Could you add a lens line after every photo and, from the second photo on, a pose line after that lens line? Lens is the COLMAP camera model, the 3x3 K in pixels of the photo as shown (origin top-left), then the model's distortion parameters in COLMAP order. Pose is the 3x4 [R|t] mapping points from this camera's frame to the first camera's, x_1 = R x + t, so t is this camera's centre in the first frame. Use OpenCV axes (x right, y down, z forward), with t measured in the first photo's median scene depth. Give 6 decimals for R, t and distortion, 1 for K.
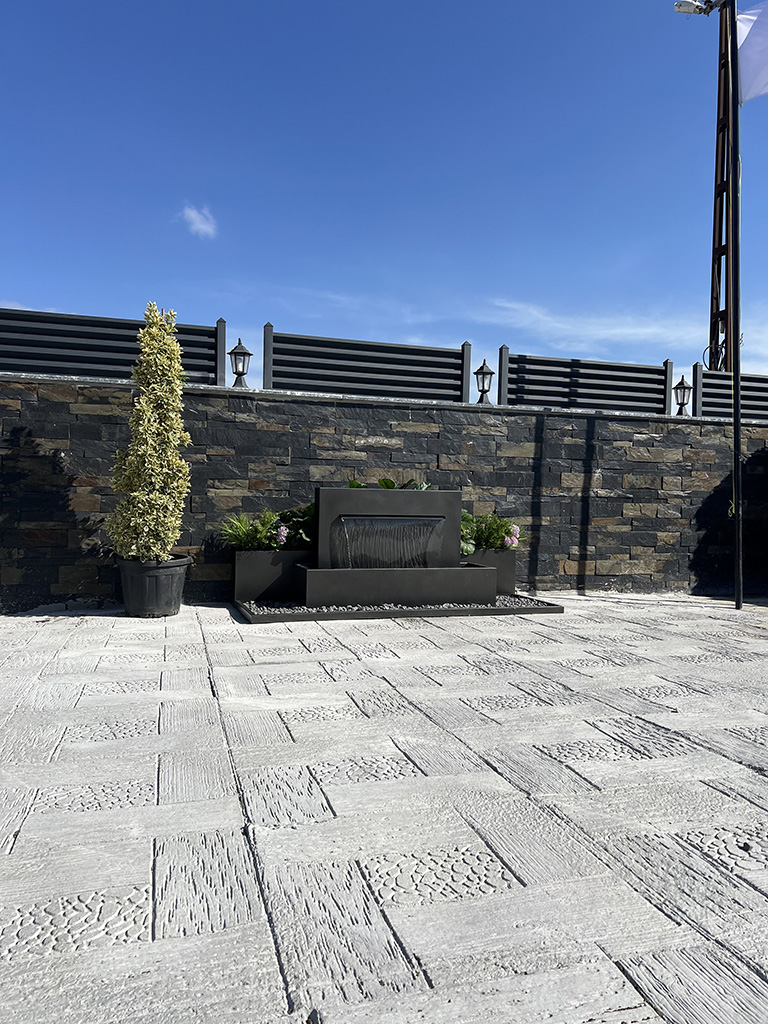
lens RADIAL K [[769.1, 0, 389.4], [0, 769.1, 514.7], [0, 0, 1]] dist [0.044793, -0.069401]
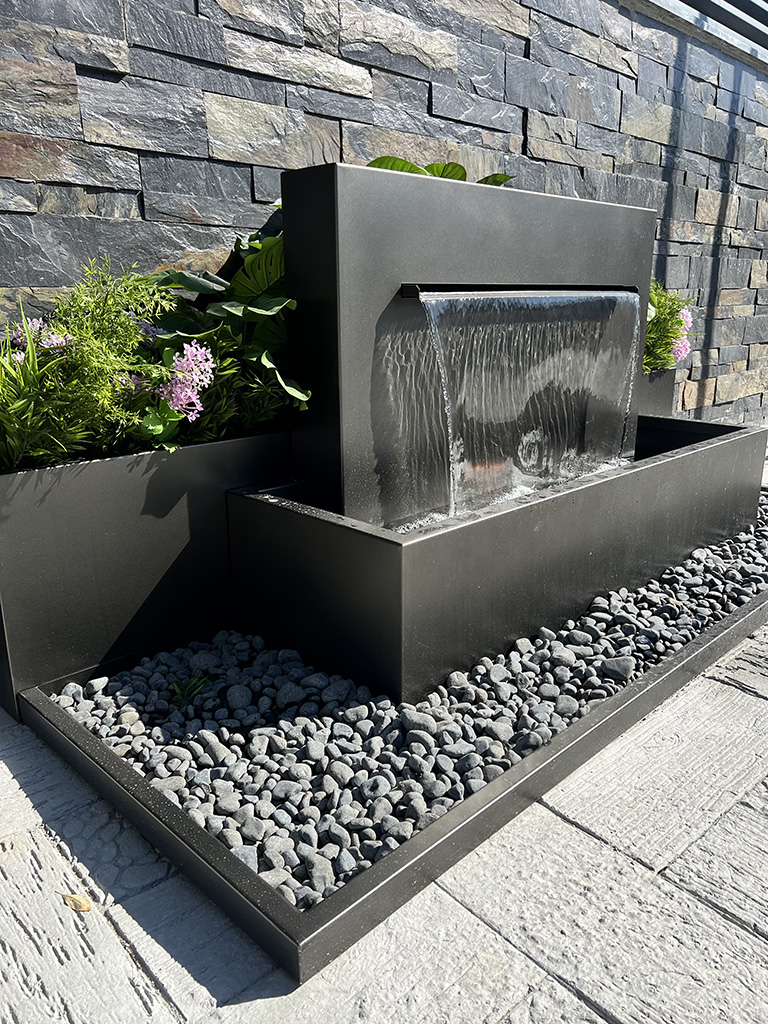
lens RADIAL K [[769.1, 0, 393.6], [0, 769.1, 517.9], [0, 0, 1]] dist [0.044793, -0.069401]
pose [[0.898317, -0.144697, 0.414837, -0.168863], [0.030852, 0.962655, 0.268968, 0.004883], [-0.438264, -0.228820, 0.869233, 0.692876]]
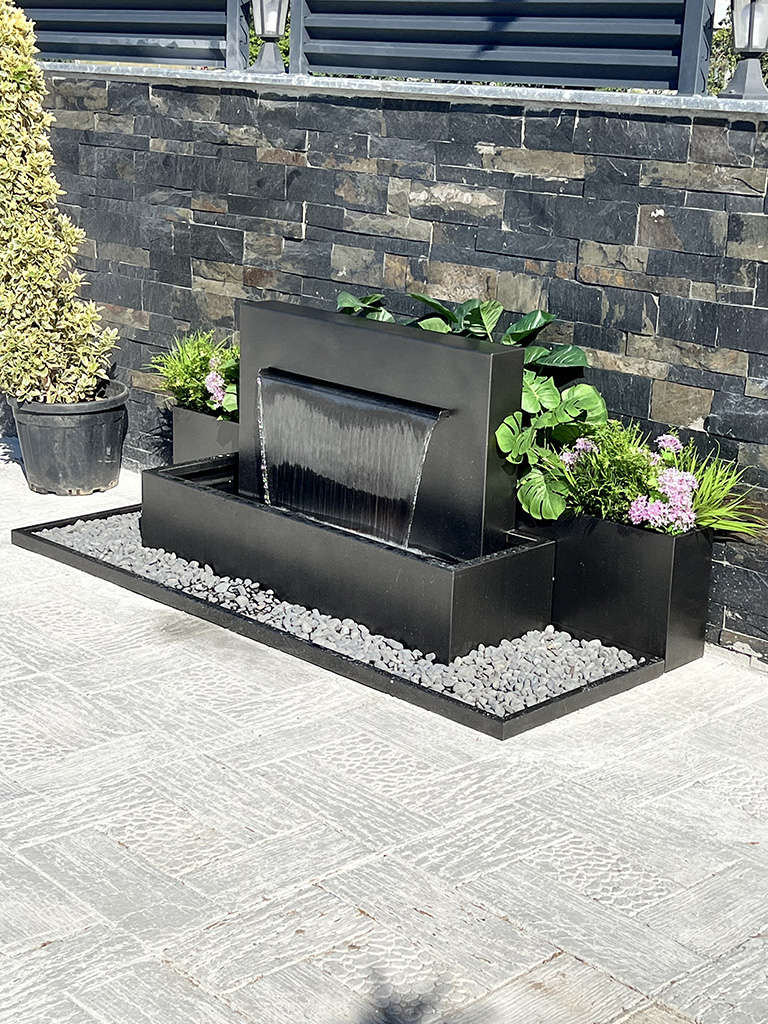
lens RADIAL K [[1596.2, 0, 390.4], [0, 1596.2, 542.7], [0, 0, 1]] dist [0.046518, 0.000000]
pose [[0.450047, 0.255381, -0.855709, 0.740339], [-0.047204, 0.963699, 0.262784, -0.139699], [0.891756, -0.077872, 0.445766, 0.576675]]
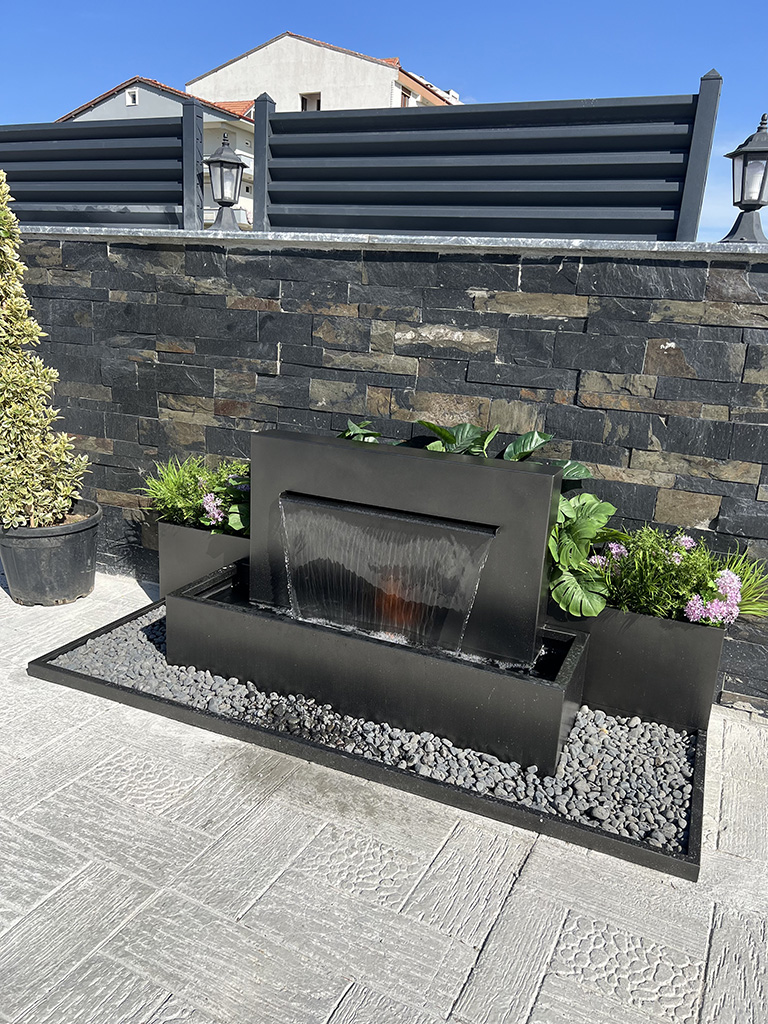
lens RADIAL K [[769.1, 0, 387.3], [0, 769.1, 516.0], [0, 0, 1]] dist [0.044793, -0.069401]
pose [[0.735584, 0.200792, -0.646992, 0.287682], [-0.056015, 0.969821, 0.237296, -0.098262], [0.675113, -0.138310, 0.724633, 0.617891]]
